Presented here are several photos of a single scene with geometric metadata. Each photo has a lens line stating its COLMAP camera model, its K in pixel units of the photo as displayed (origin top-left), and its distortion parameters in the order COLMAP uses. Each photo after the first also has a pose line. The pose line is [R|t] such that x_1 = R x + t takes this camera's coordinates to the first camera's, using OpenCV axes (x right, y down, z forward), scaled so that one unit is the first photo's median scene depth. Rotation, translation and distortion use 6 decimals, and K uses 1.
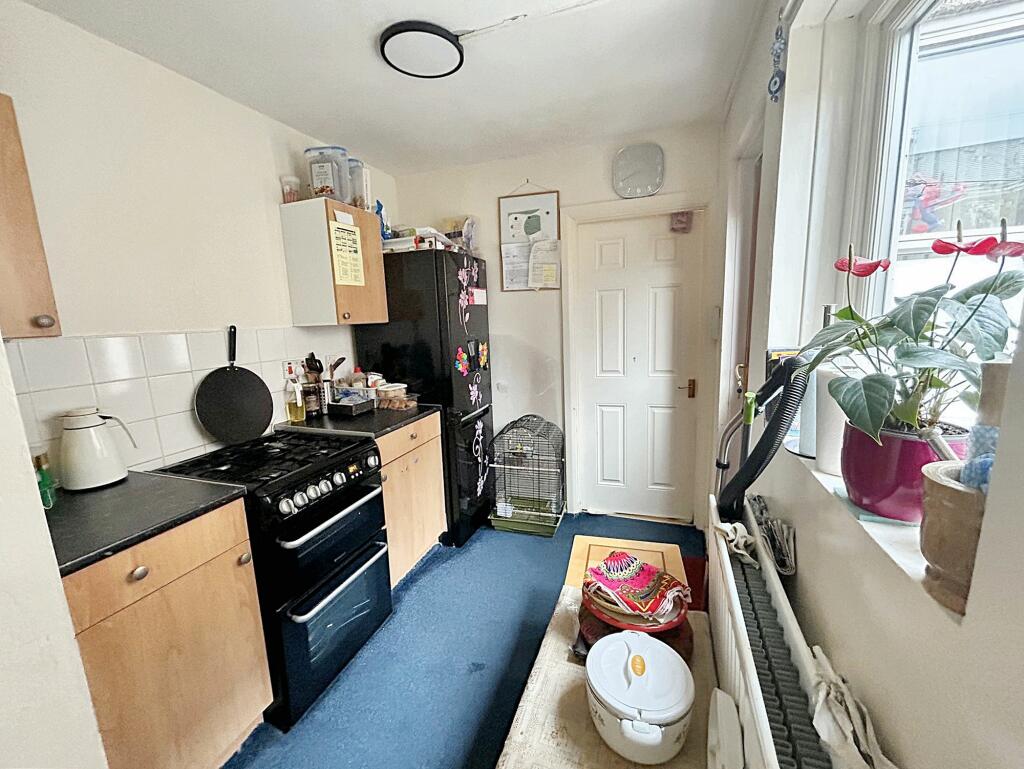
lens RADIAL K [[431.0, 0, 512.0], [0, 431.0, 384.5], [0, 0, 1]] dist [0.000388, -0.000029]
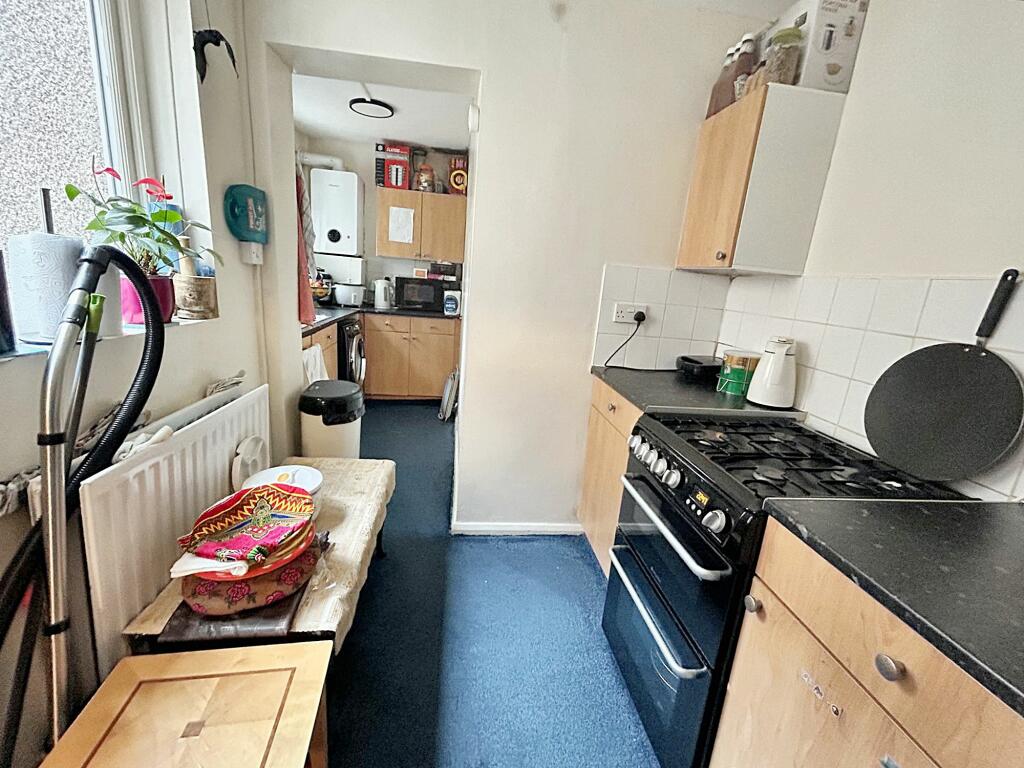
lens RADIAL K [[431.0, 0, 512.0], [0, 431.0, 384.0], [0, 0, 1]] dist [0.000388, -0.000029]
pose [[-0.892214, 0.072344, -0.445781, 0.110896], [-0.123754, 0.910138, 0.395392, -0.140590], [0.434326, 0.407941, -0.803084, 1.203092]]
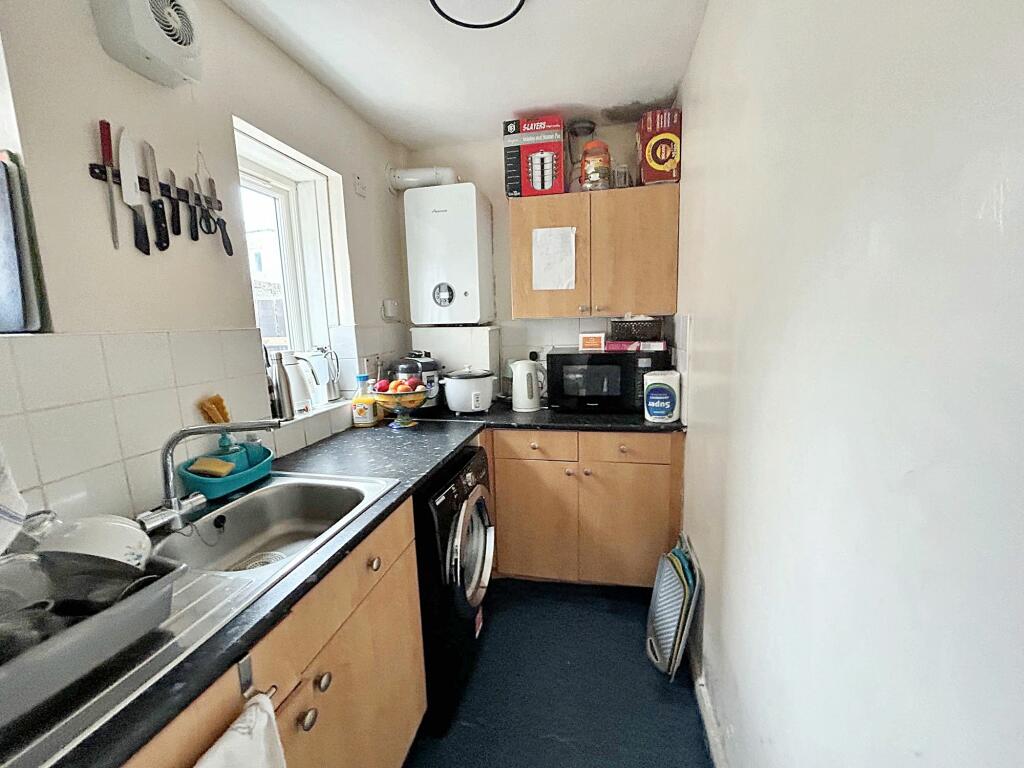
lens RADIAL K [[431.0, 0, 512.0], [0, 431.0, 384.0], [0, 0, 1]] dist [0.000388, -0.000029]
pose [[-0.989793, 0.086362, -0.113360, 0.060338], [0.046749, 0.948205, 0.314202, -0.111184], [0.134624, 0.305695, -0.942564, 0.979845]]
